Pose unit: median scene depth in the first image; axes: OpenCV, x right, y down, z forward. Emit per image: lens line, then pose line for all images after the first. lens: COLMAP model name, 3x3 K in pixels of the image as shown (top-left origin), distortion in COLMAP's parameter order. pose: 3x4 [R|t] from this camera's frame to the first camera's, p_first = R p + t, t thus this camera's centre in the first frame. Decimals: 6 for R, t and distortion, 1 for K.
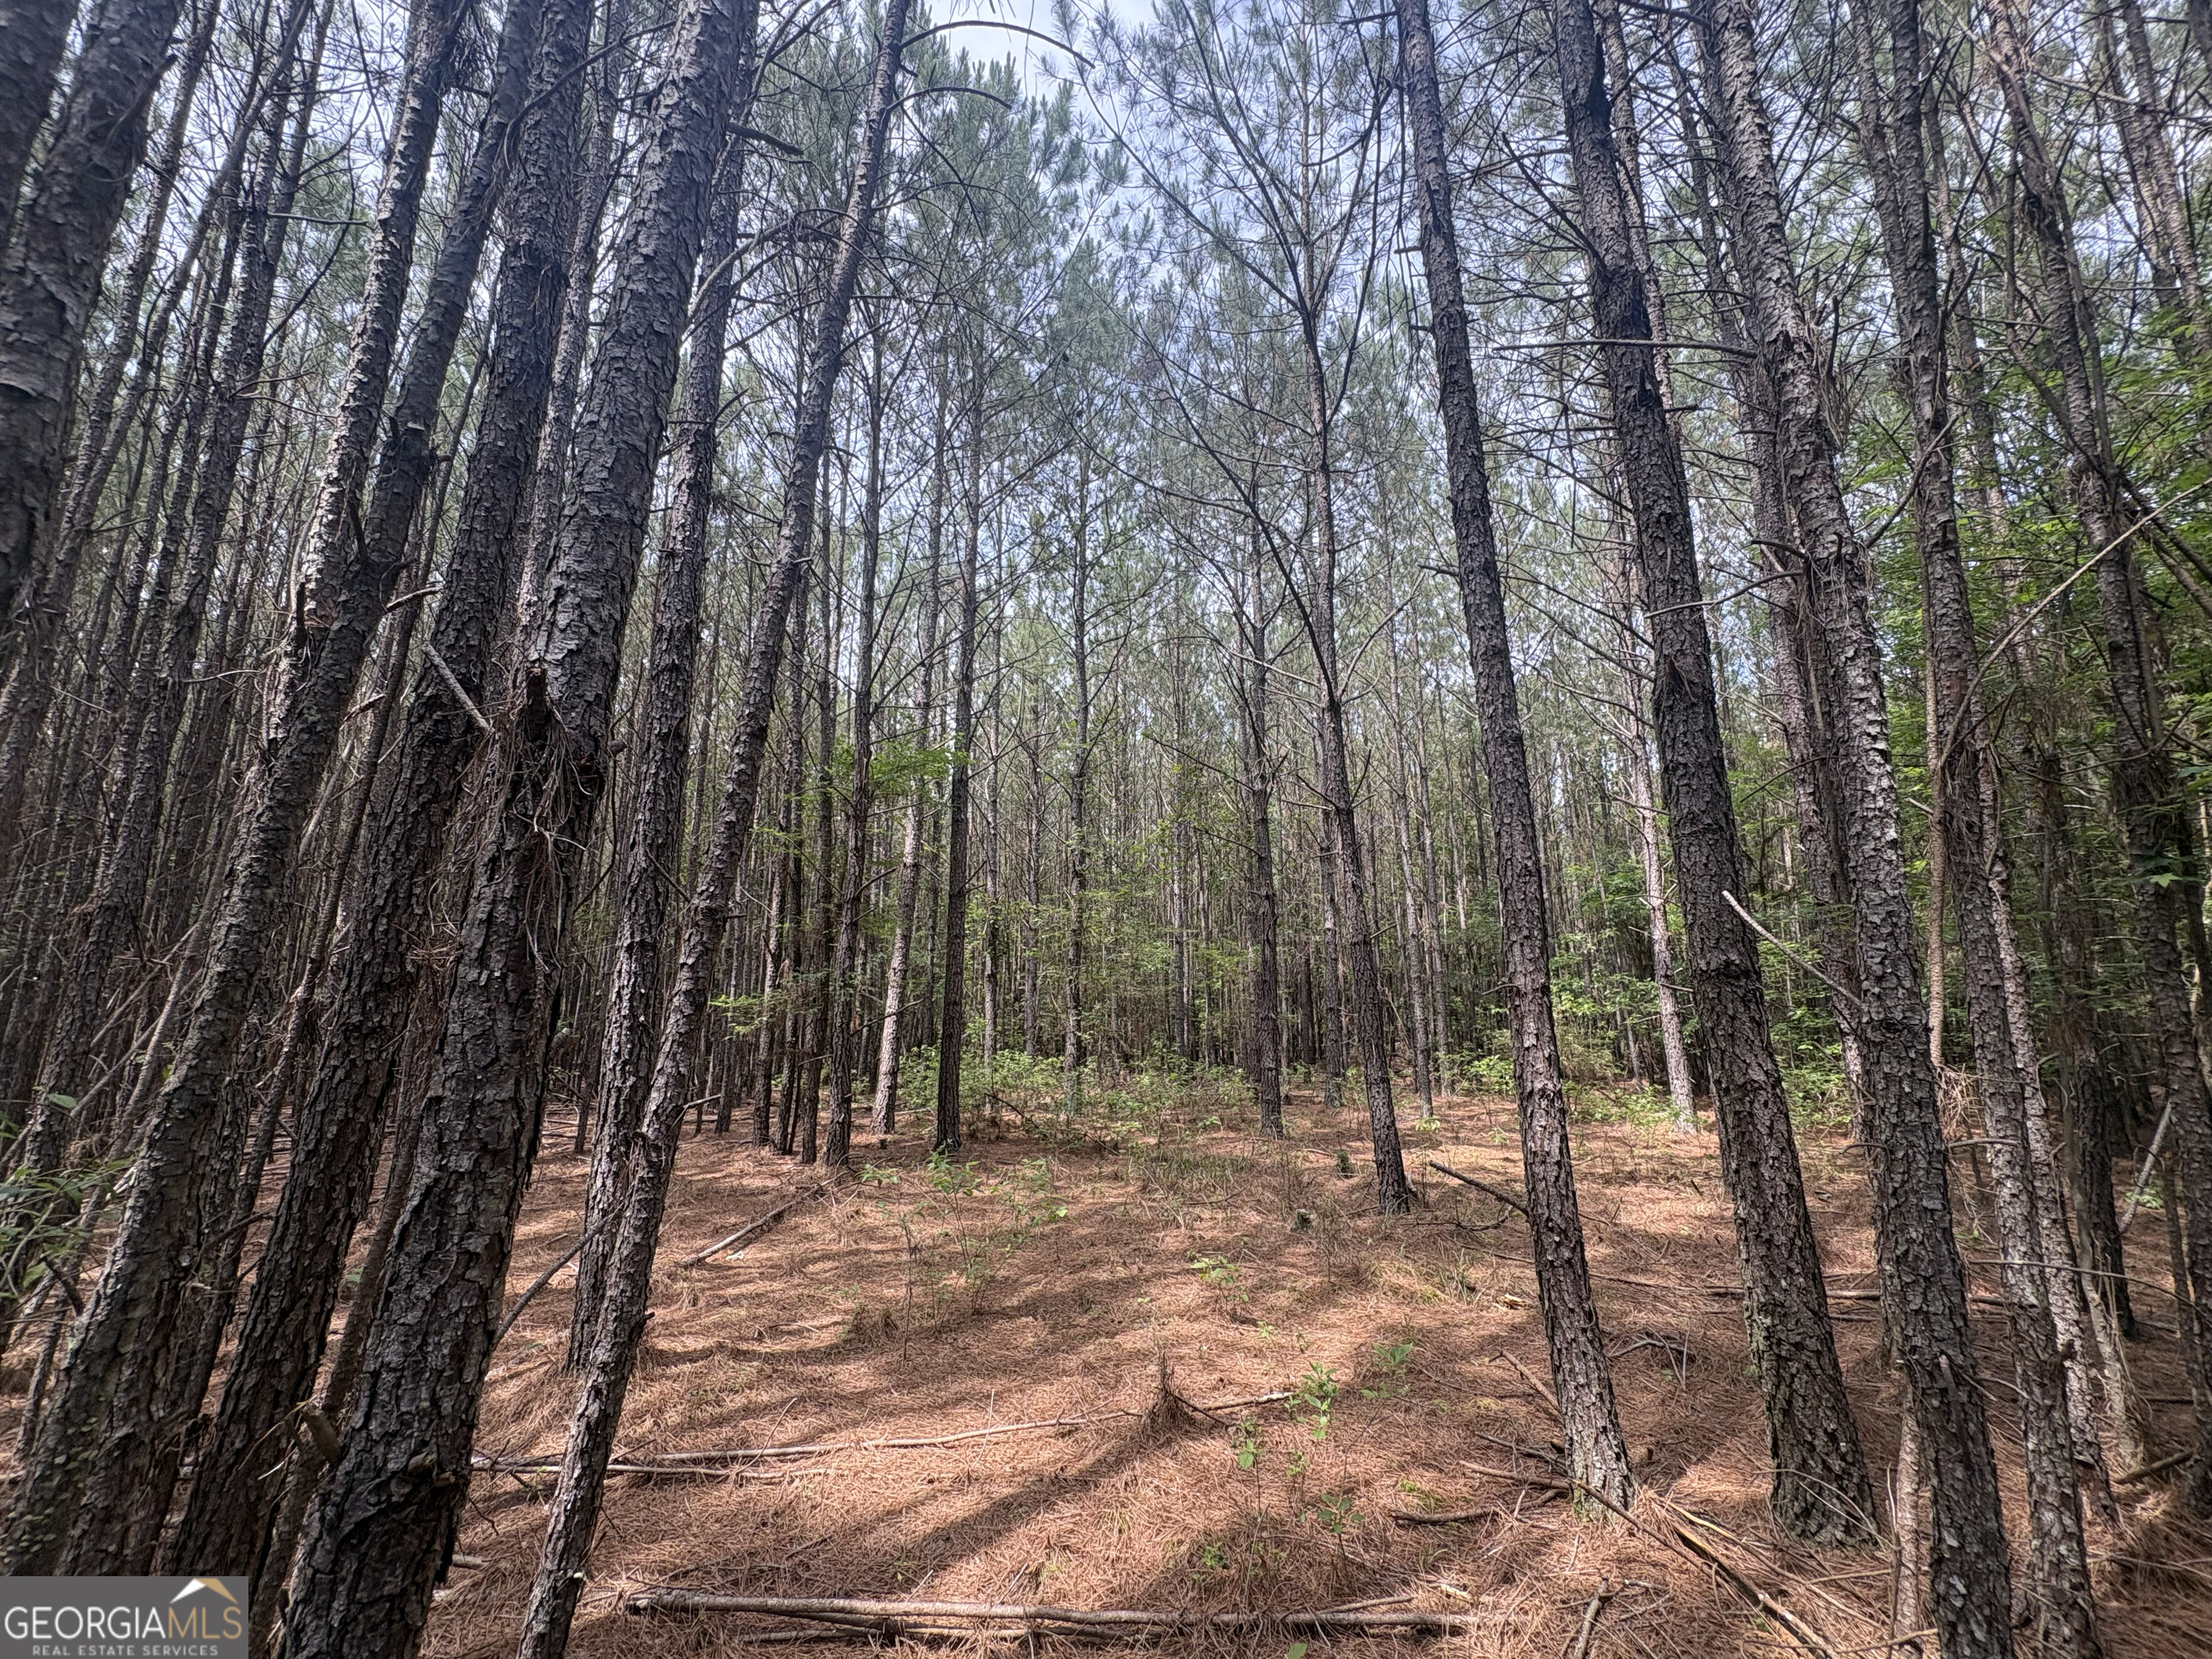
lens RADIAL K [[882.9, 0, 1099.3], [0, 882.9, 830.7], [0, 0, 1]] dist [0.000751, -0.000128]
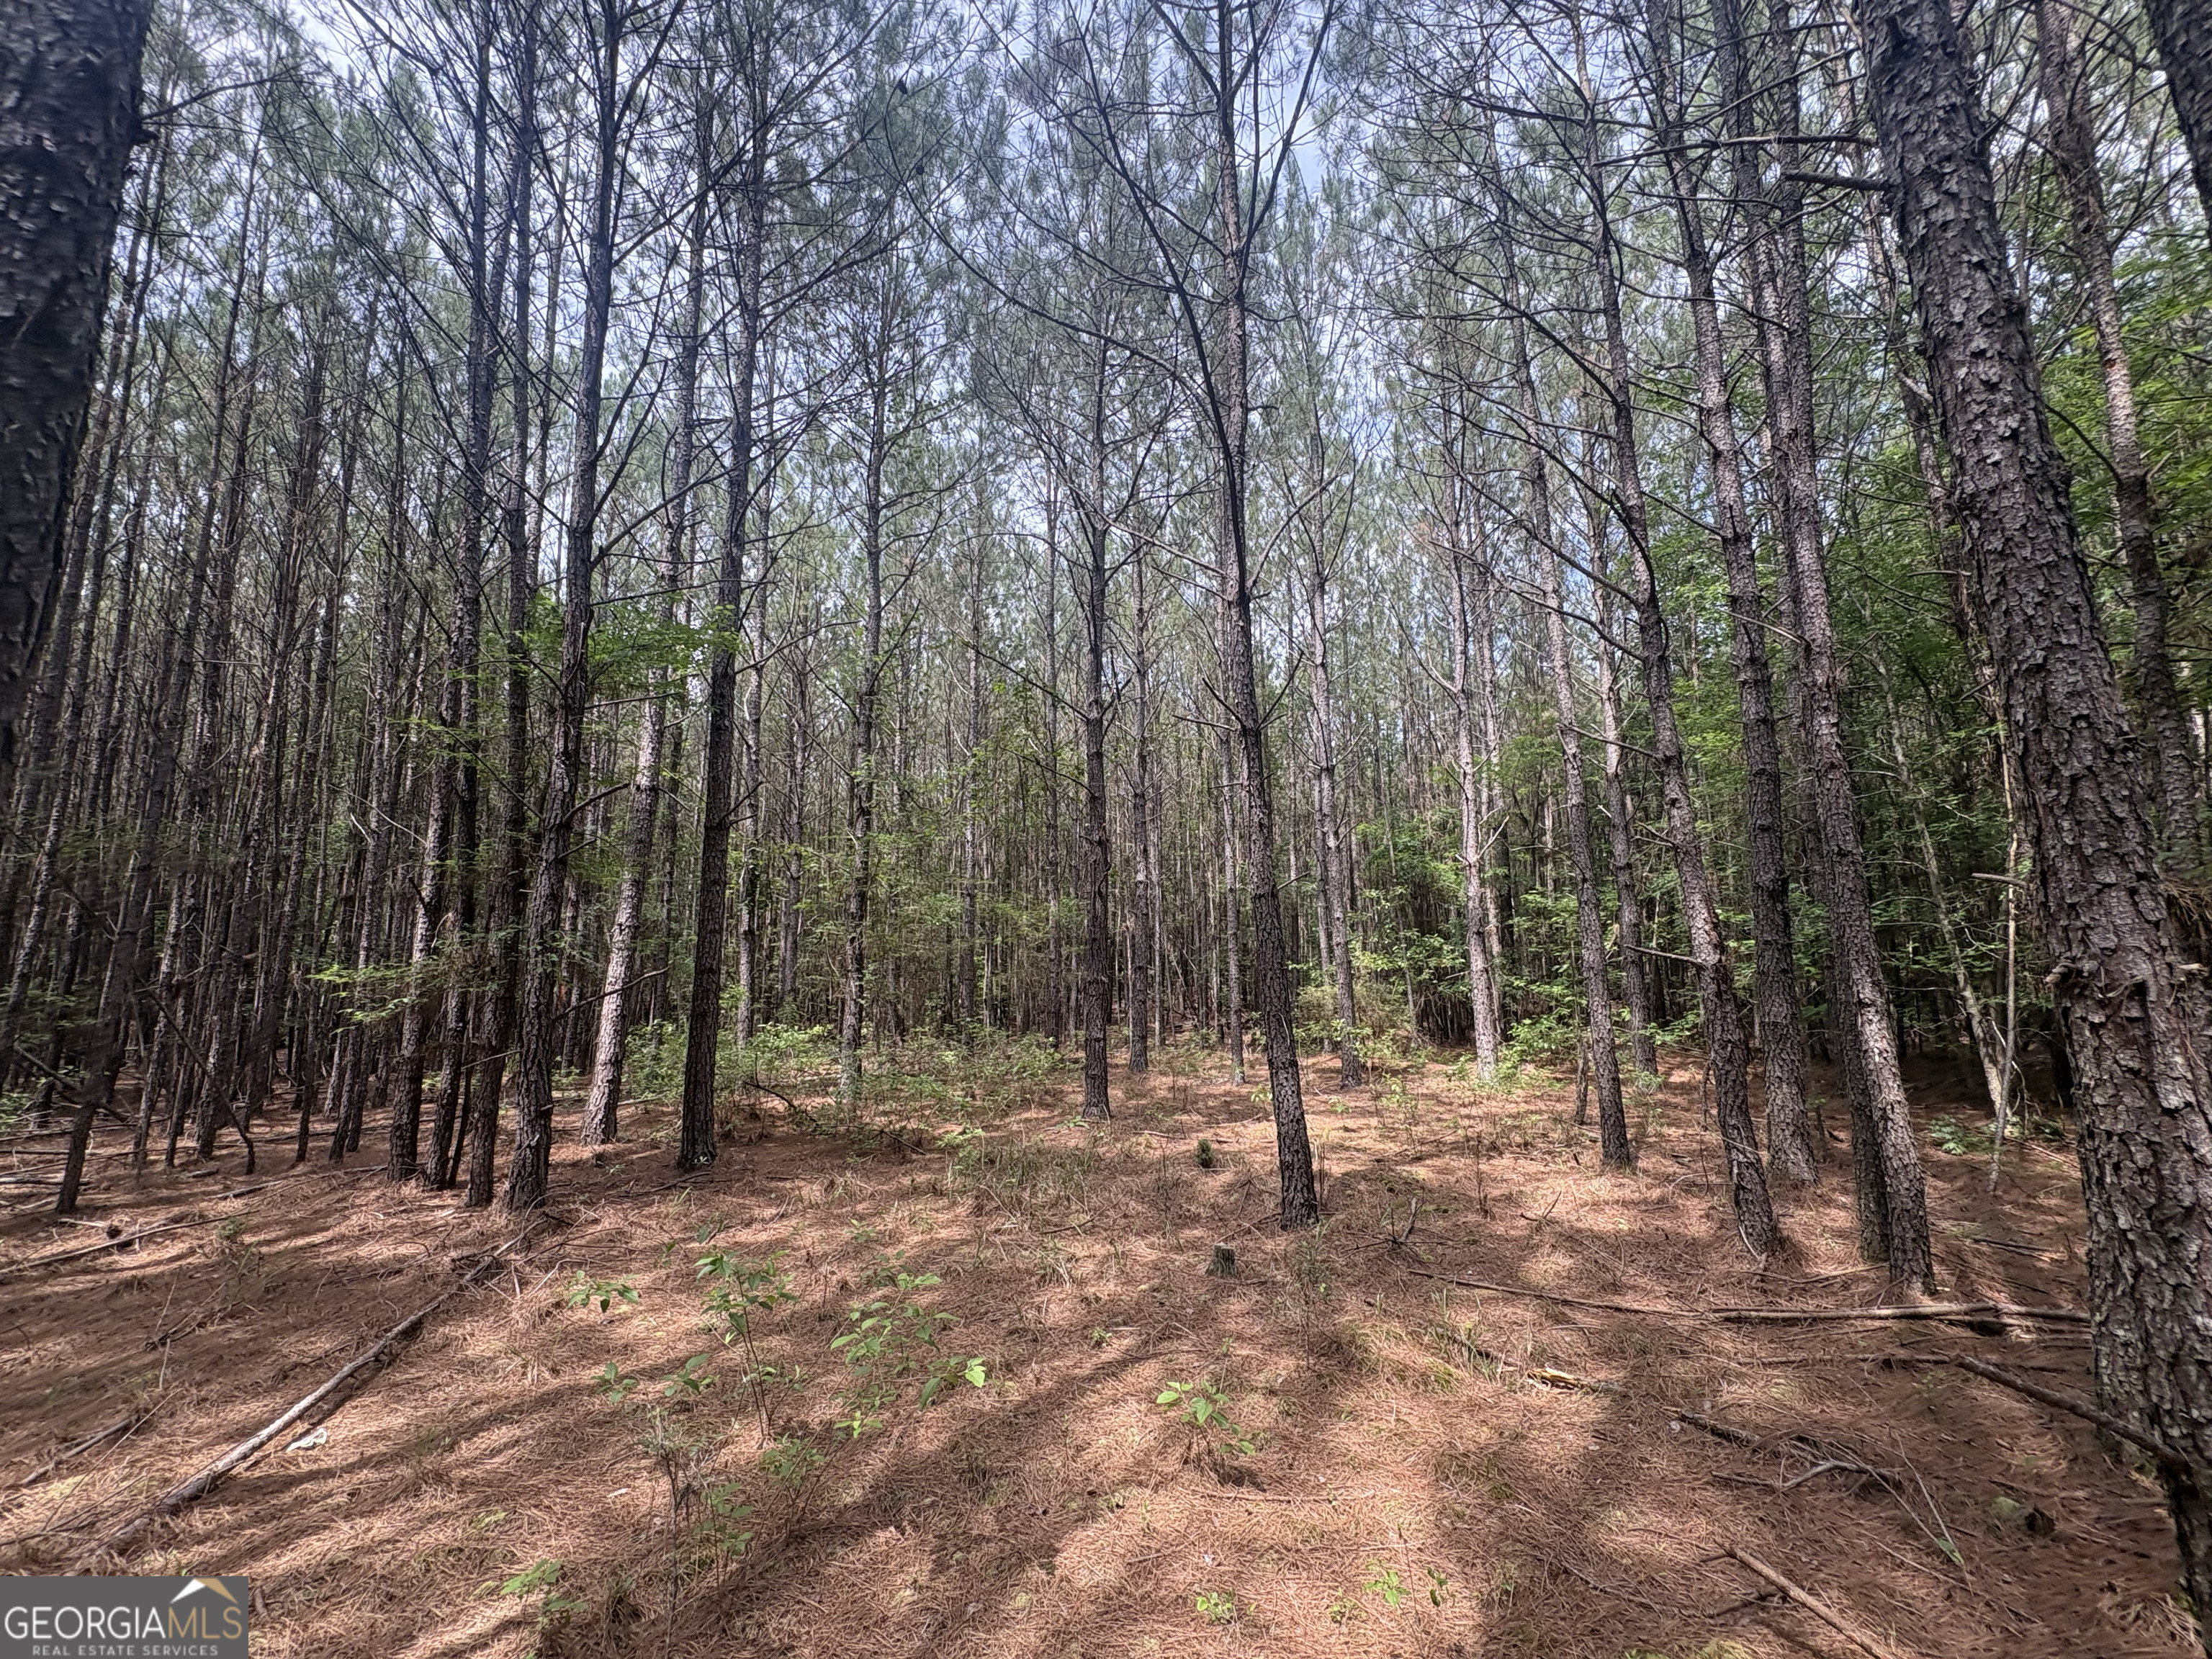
lens RADIAL K [[882.9, 0, 1099.3], [0, 882.9, 830.7], [0, 0, 1]] dist [0.000751, -0.000128]
pose [[0.961766, 0.029892, 0.272238, -0.052345], [-0.043743, 0.998031, 0.044951, 0.027902], [-0.270358, -0.055141, 0.961179, 0.191809]]
